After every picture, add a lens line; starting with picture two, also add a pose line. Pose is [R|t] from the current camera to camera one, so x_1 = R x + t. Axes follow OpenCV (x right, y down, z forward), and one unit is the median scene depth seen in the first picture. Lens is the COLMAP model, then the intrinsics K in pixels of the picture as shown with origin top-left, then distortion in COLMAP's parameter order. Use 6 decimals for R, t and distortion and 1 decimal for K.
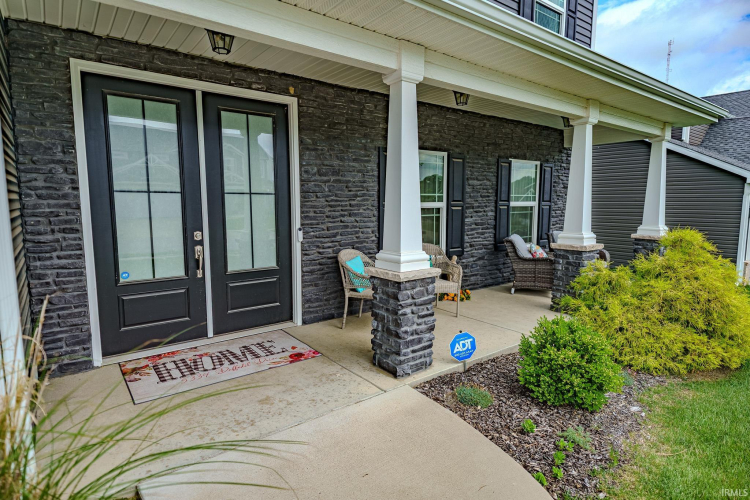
lens RADIAL K [[407.2, 0, 375.0], [0, 407.2, 250.0], [0, 0, 1]] dist [0.053867, -0.037290]
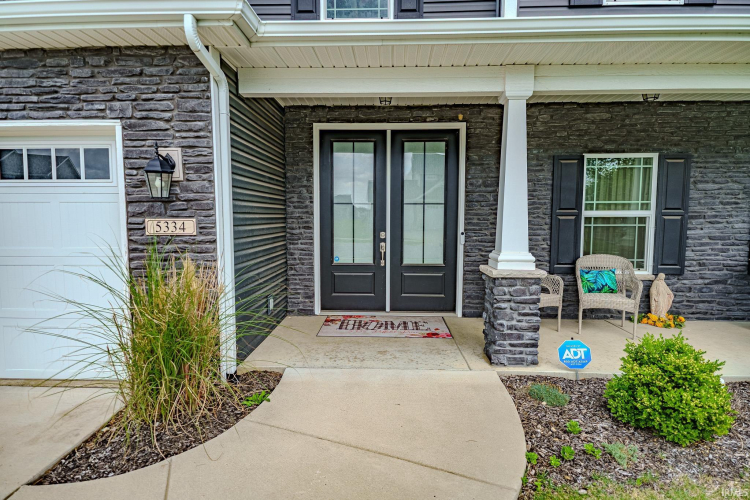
lens RADIAL K [[407.2, 0, 375.0], [0, 407.2, 250.0], [0, 0, 1]] dist [0.053867, -0.037290]
pose [[0.774126, 0.052627, -0.630841, 0.434103], [-0.077030, 0.996964, -0.011356, 0.034330], [0.628328, 0.057385, 0.775829, -0.070213]]
